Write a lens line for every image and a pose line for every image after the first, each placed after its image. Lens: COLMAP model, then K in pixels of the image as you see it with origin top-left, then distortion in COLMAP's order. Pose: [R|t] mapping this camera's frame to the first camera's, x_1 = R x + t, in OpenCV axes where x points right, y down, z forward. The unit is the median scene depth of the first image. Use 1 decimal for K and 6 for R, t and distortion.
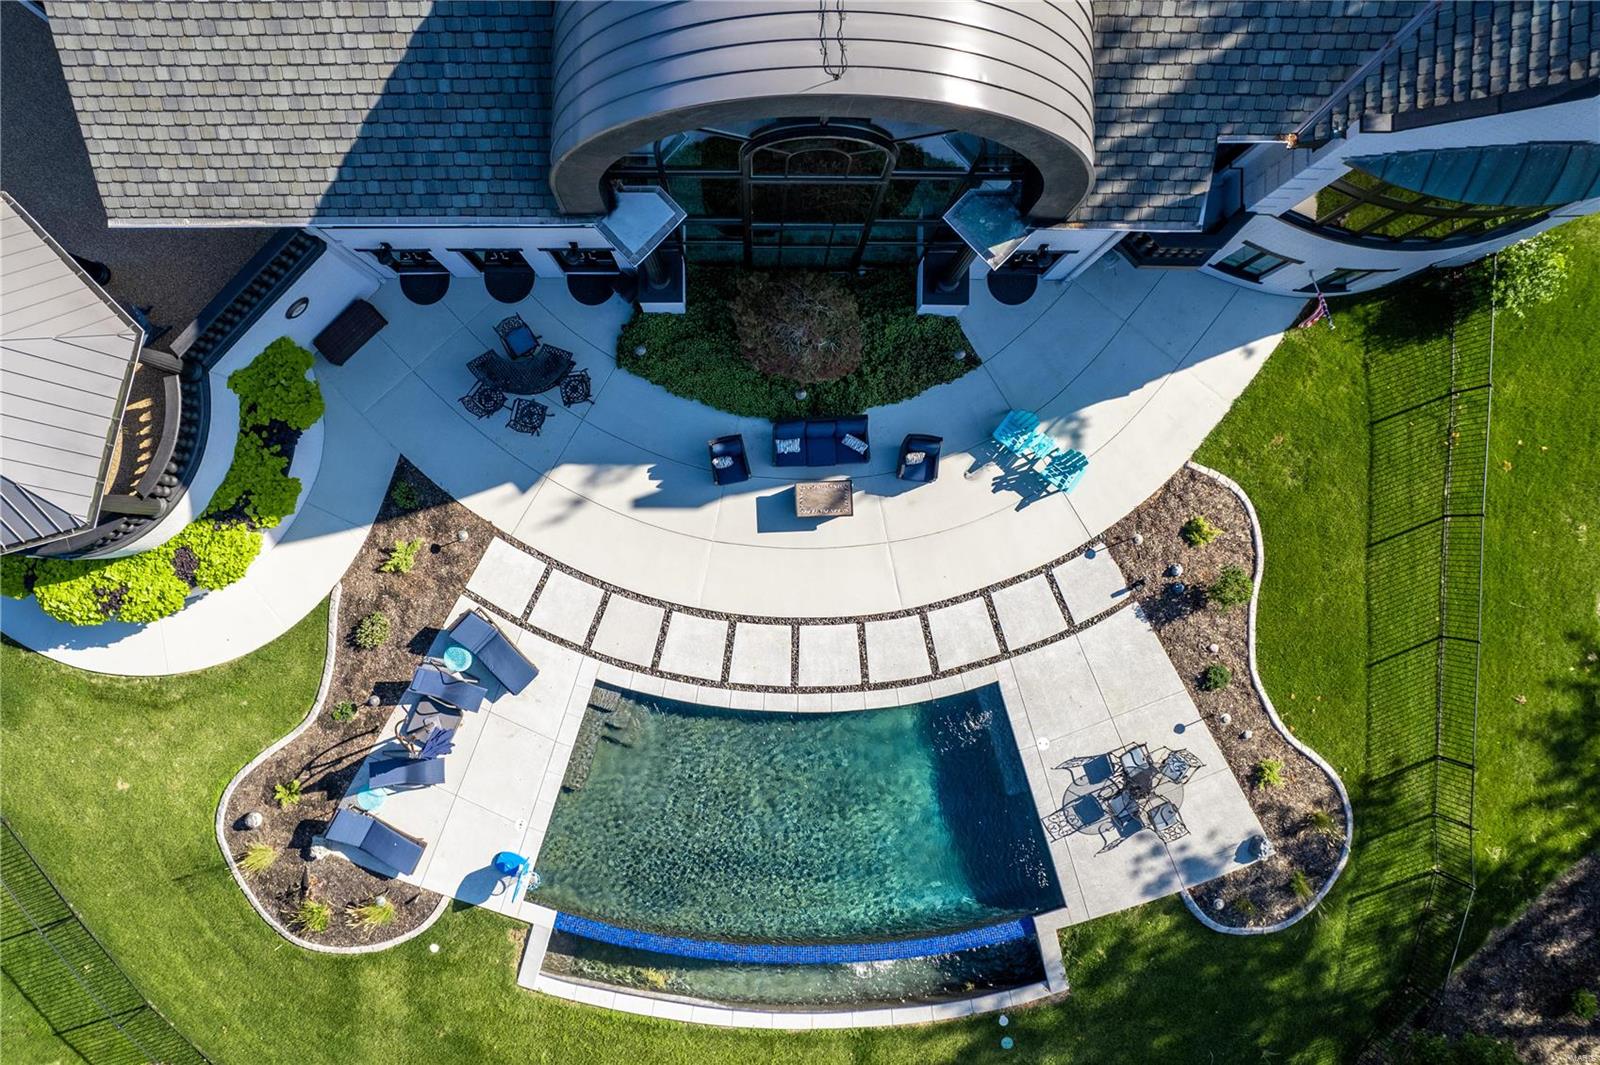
lens RADIAL K [[1157.1, 0, 750.6], [0, 1157.1, 540.3], [0, 0, 1]] dist [-0.078052, 0.070555]
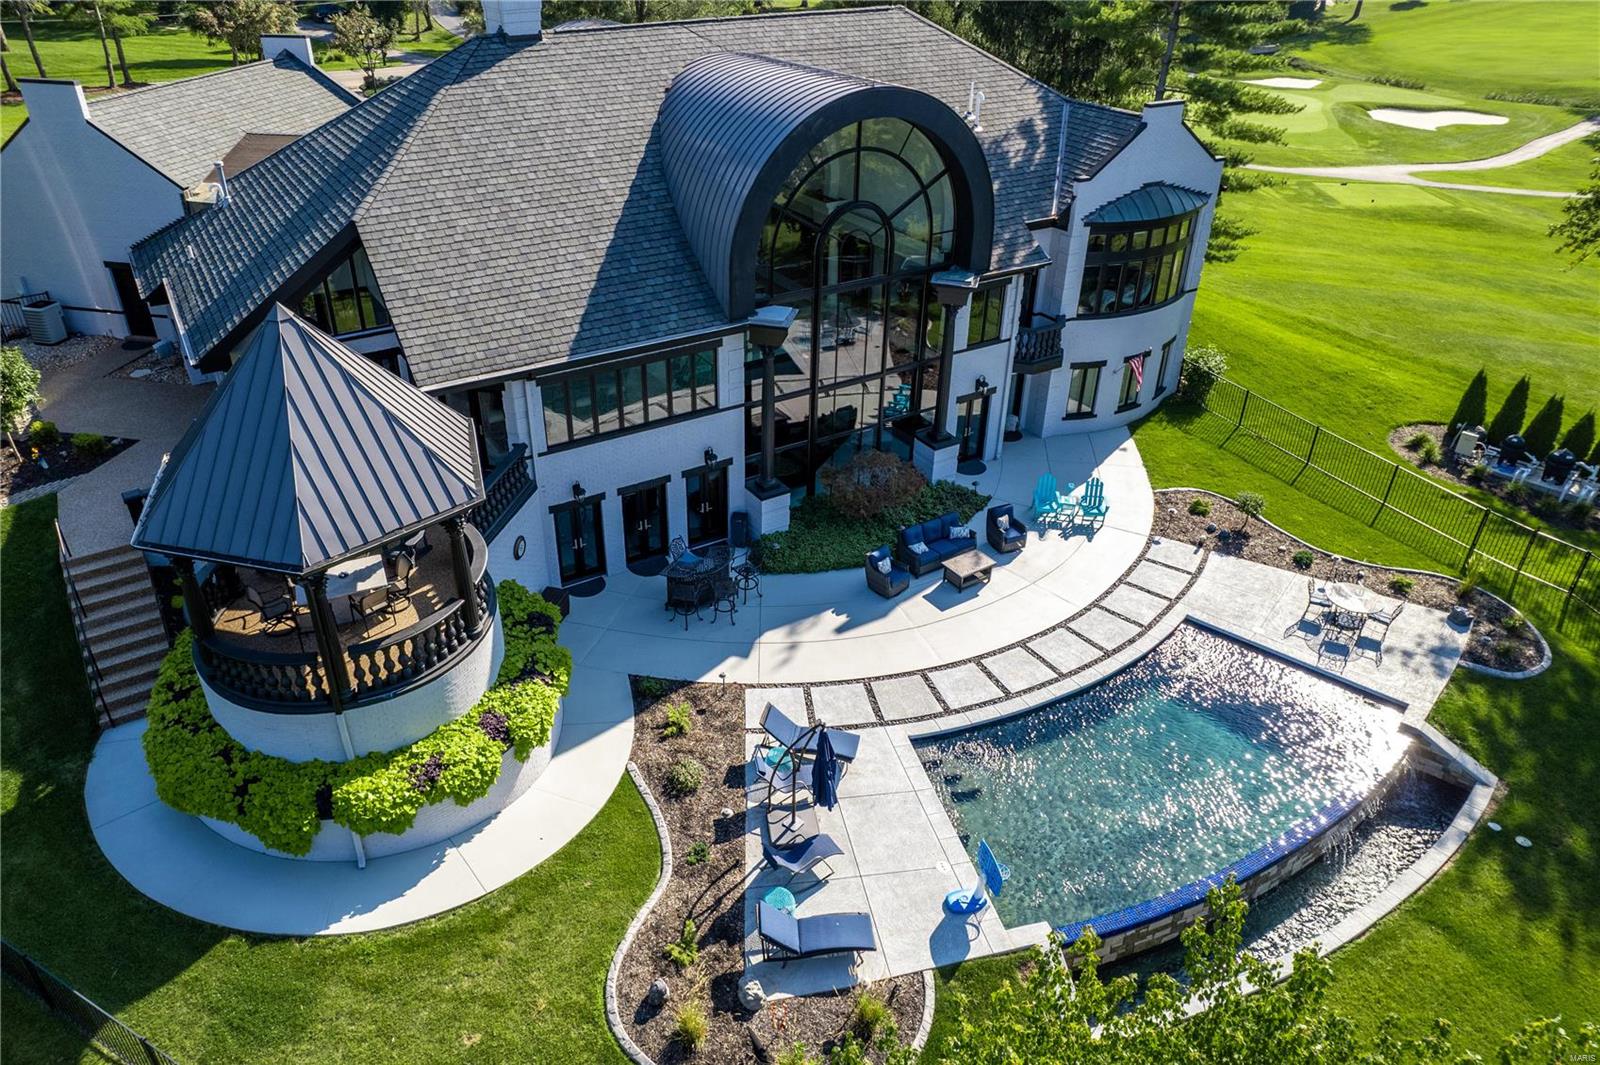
lens RADIAL K [[1078.8, 0, 742.1], [0, 1078.8, 531.6], [0, 0, 1]] dist [-0.069146, 0.049638]
pose [[0.863448, -0.260428, 0.432012, -0.607236], [0.504418, 0.453362, -0.734864, 0.643455], [-0.004479, 0.852432, 0.522820, 0.374743]]
